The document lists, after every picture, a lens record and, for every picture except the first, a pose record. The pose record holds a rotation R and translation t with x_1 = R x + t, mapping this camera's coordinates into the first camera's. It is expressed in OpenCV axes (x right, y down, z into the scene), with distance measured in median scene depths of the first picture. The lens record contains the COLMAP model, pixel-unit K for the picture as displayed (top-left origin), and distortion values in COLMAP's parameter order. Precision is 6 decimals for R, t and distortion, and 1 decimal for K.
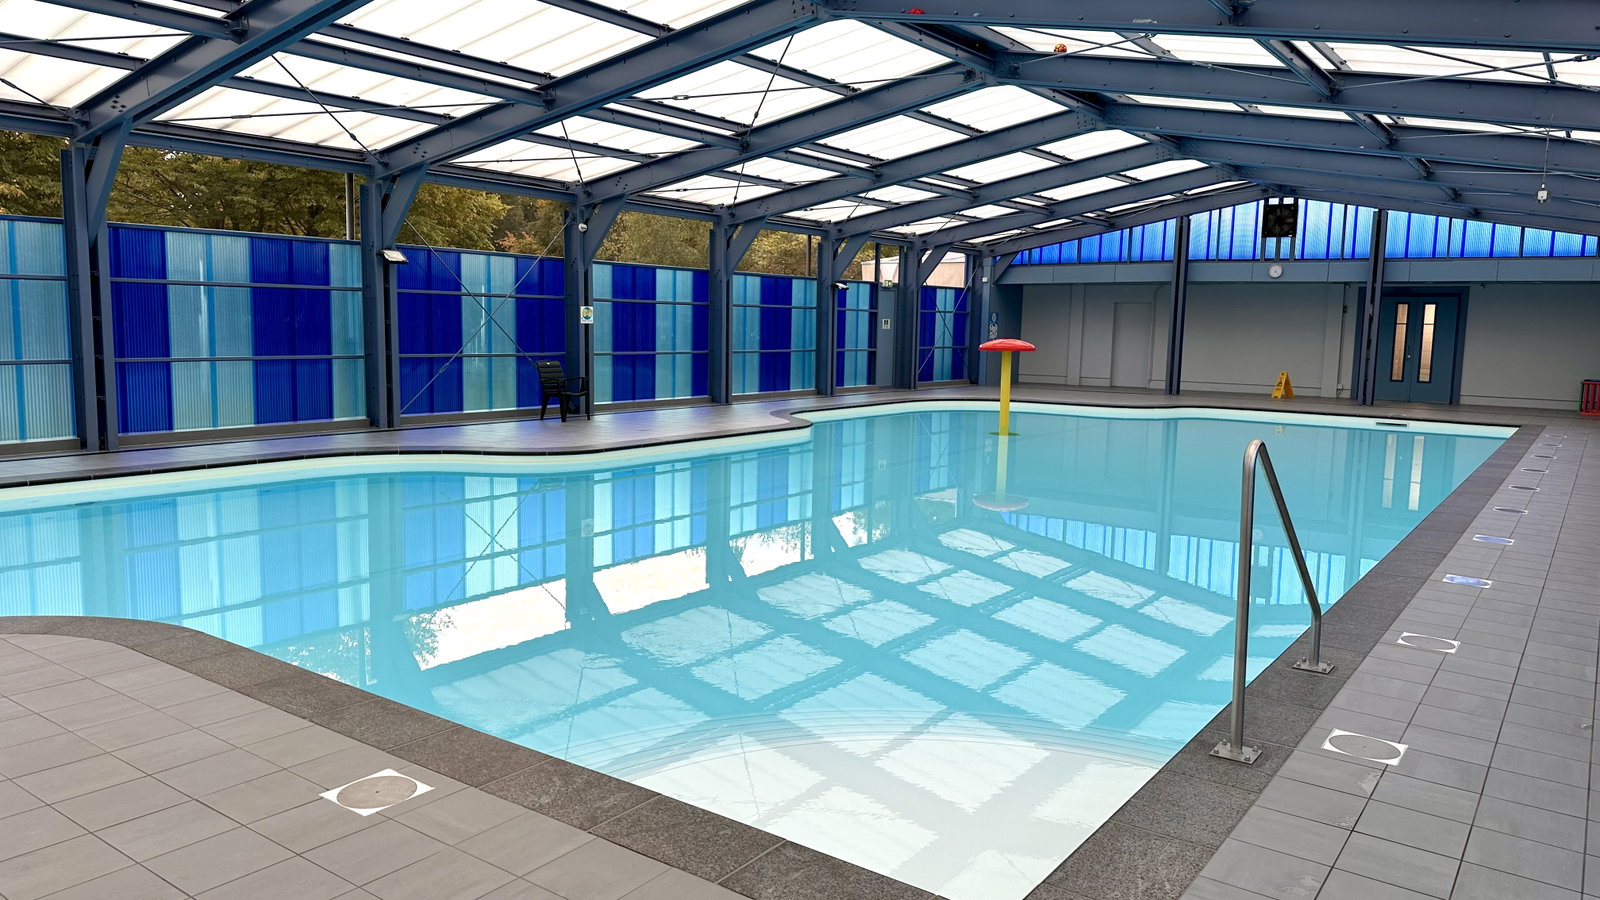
lens RADIAL K [[1081.5, 0, 807.4], [0, 1081.5, 451.8], [0, 0, 1]] dist [0.068663, -0.107733]
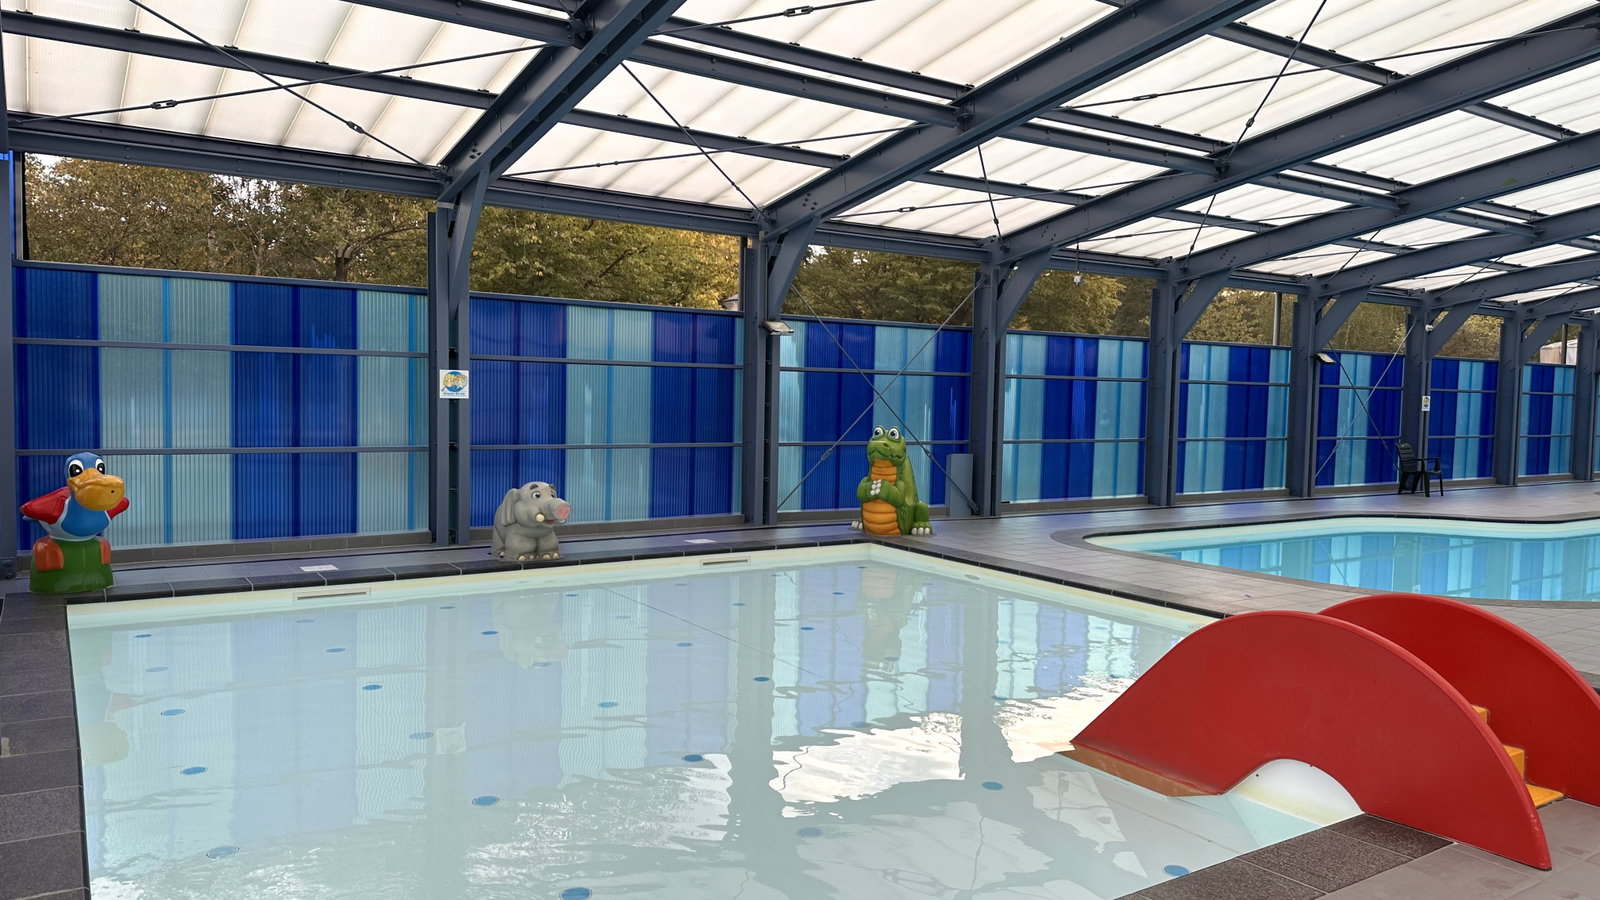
lens RADIAL K [[1081.5, 0, 807.4], [0, 1081.5, 451.8], [0, 0, 1]] dist [0.068663, -0.107733]
pose [[0.934015, 0.020992, -0.356615, -0.042953], [-0.046771, 0.996865, -0.063819, -0.022831], [0.354158, 0.076287, 0.932069, 0.182123]]
